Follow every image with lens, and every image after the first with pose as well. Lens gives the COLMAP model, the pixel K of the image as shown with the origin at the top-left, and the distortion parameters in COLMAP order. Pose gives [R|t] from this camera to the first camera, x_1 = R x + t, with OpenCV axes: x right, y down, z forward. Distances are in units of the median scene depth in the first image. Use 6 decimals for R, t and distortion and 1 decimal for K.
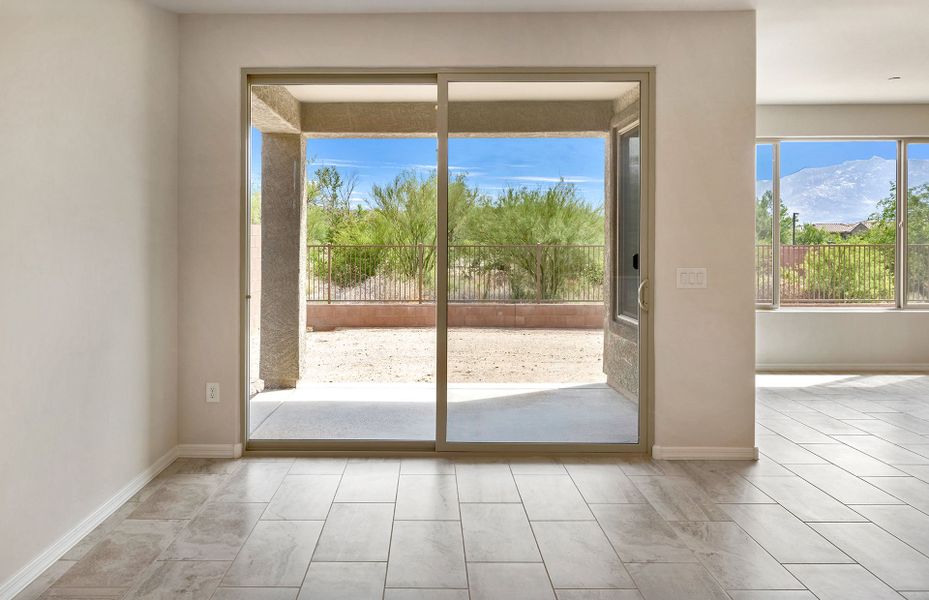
lens RADIAL K [[645.2, 0, 451.0], [0, 645.2, 243.8], [0, 0, 1]] dist [-0.002703, -0.001962]
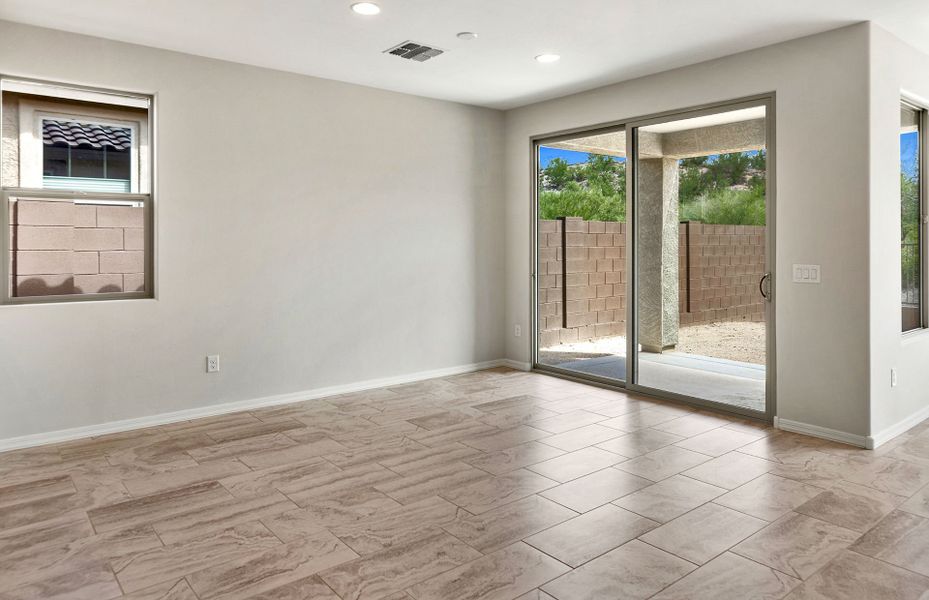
lens RADIAL K [[617.9, 0, 477.8], [0, 617.9, 243.5], [0, 0, 1]] dist [0.003512, -0.005019]
pose [[0.646243, 0.000625, -0.763132, 0.803628], [0.000583, 0.999999, 0.001313, -0.000902], [0.763132, -0.001293, 0.646242, -0.130382]]
